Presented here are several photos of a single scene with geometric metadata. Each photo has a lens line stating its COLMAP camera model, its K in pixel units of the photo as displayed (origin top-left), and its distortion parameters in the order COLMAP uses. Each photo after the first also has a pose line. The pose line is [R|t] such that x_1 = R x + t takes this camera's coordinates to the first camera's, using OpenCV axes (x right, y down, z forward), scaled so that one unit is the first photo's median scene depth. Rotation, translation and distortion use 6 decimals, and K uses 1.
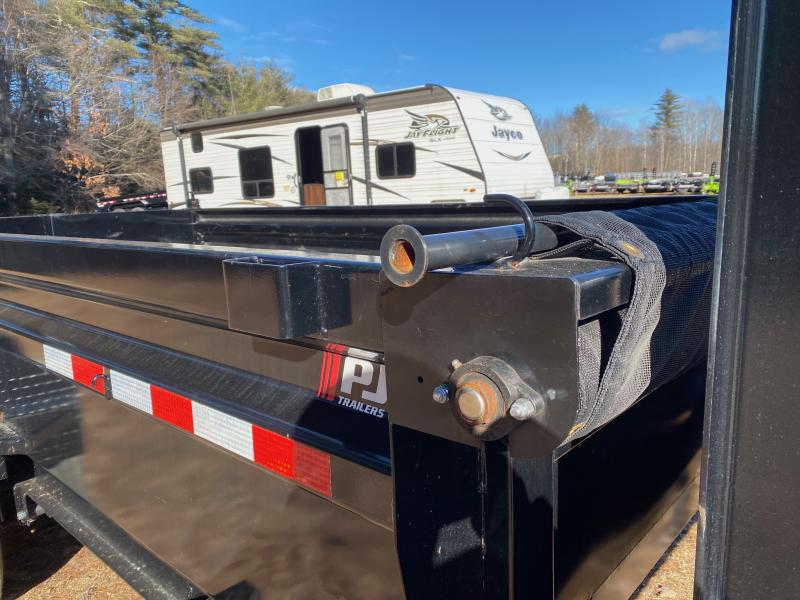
lens RADIAL K [[599.0, 0, 400.8], [0, 599.0, 310.7], [0, 0, 1]] dist [0.013918, -0.002159]
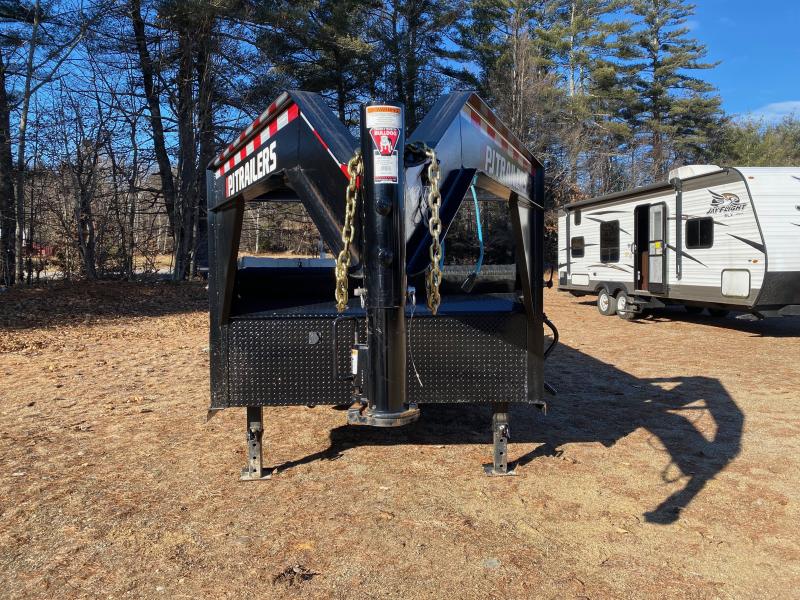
lens RADIAL K [[599.0, 0, 400.8], [0, 599.0, 310.7], [0, 0, 1]] dist [0.013918, -0.002159]
pose [[0.704102, 0.091227, -0.704214, 0.396370], [-0.161001, 0.986396, -0.033193, 0.022449], [0.691606, 0.136750, 0.709211, -0.171139]]
